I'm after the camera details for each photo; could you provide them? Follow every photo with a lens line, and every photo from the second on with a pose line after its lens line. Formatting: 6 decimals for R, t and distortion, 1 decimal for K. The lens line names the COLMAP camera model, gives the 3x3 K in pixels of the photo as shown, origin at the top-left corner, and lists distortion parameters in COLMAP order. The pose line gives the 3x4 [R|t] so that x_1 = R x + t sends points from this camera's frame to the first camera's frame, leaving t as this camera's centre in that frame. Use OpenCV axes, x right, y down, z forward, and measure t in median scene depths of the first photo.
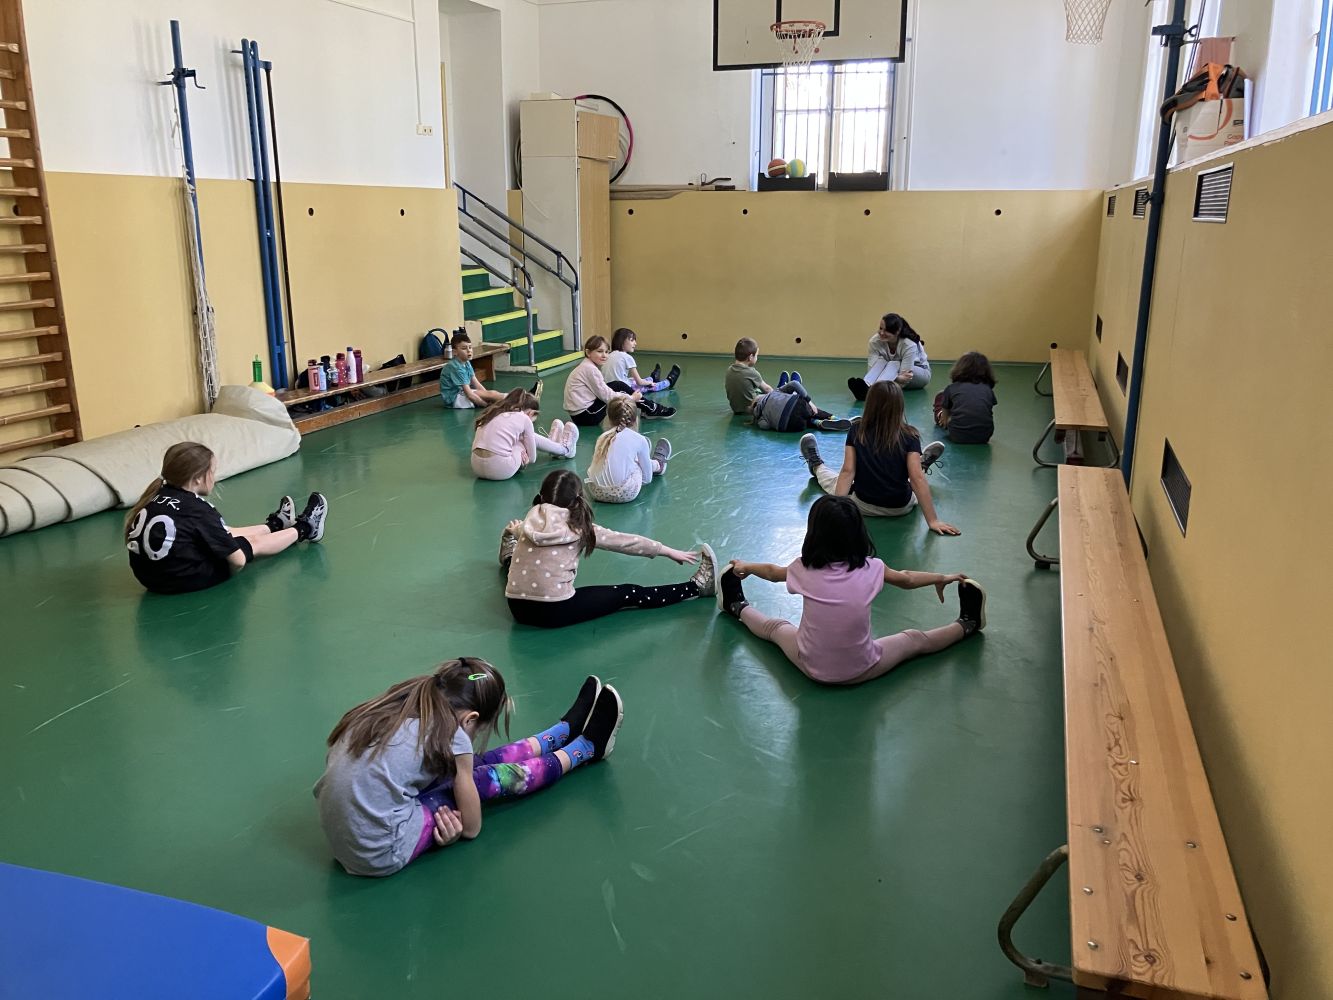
lens RADIAL K [[1078.8, 0, 685.1], [0, 1078.8, 500.0], [0, 0, 1]] dist [0.017143, -0.017901]
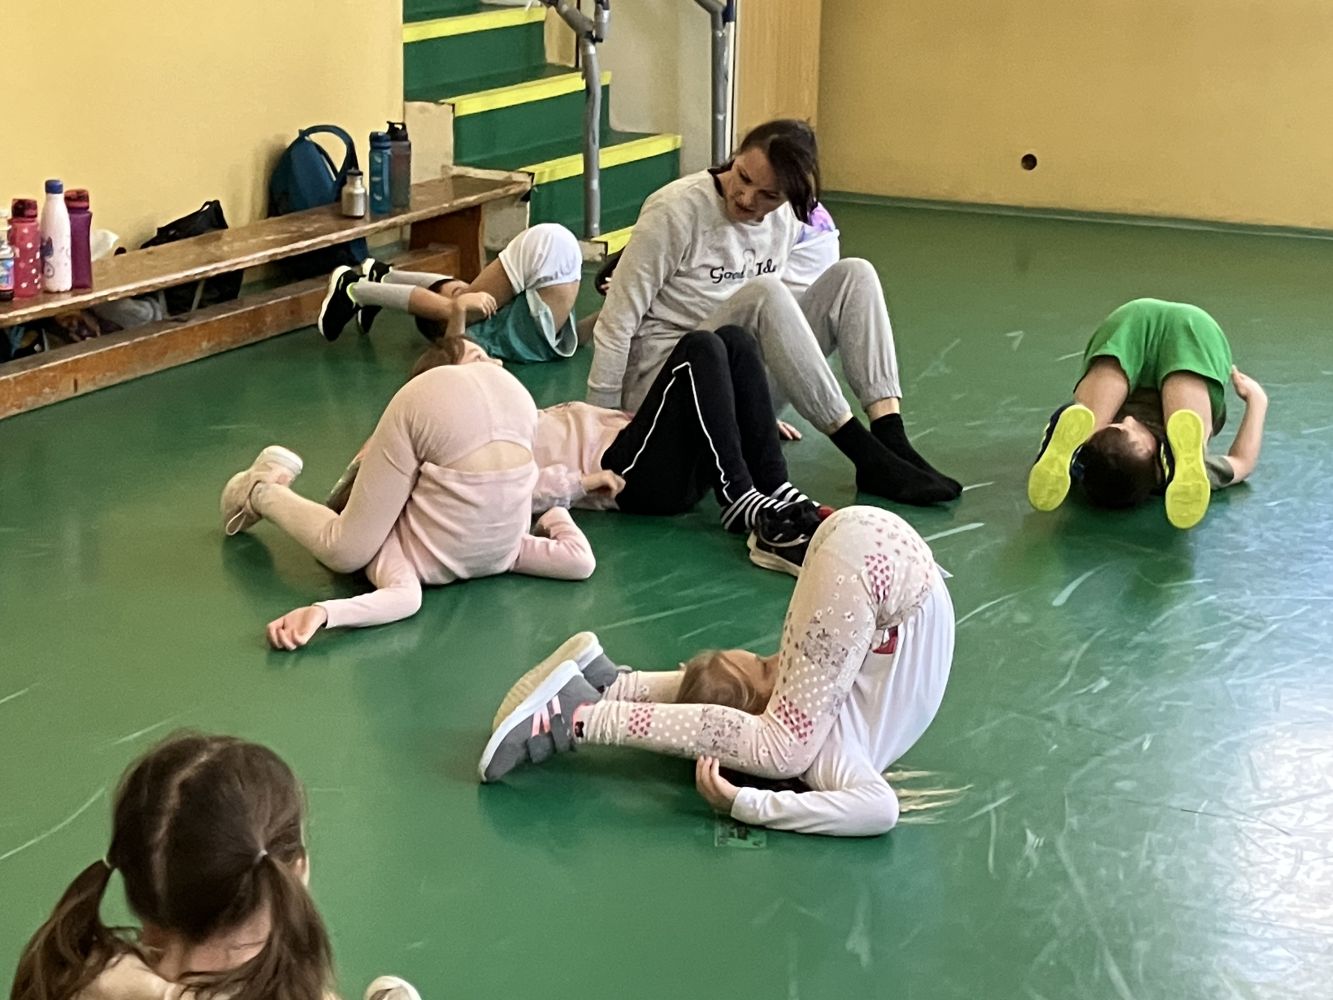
lens RADIAL K [[2625.4, 0, 657.4], [0, 2625.4, 497.3], [0, 0, 1]] dist [0.179728, 0.000000]
pose [[0.994128, 0.049317, -0.096318, -0.036458], [-0.050158, 0.998721, -0.006326, -0.038226], [0.095883, 0.011120, 0.995331, 0.168943]]
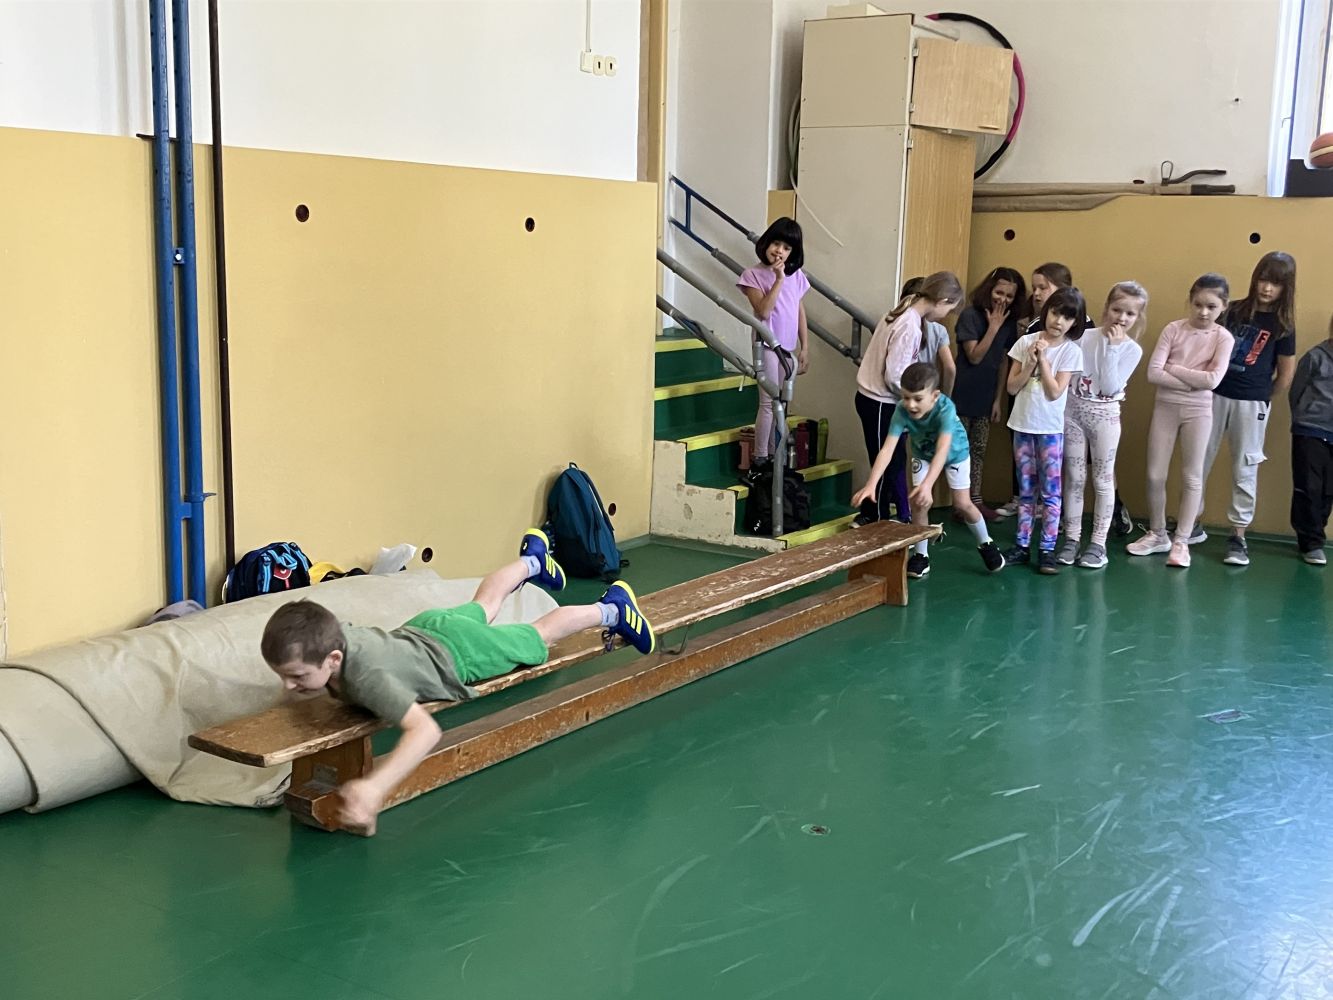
lens RADIAL K [[1509.8, 0, 664.9], [0, 1509.8, 501.8], [0, 0, 1]] dist [0.011920, 0.000000]
pose [[0.963568, 0.061848, -0.260213, -0.015880], [-0.086401, 0.992714, -0.083990, -0.079503], [0.253122, 0.103413, 0.961891, 0.332073]]
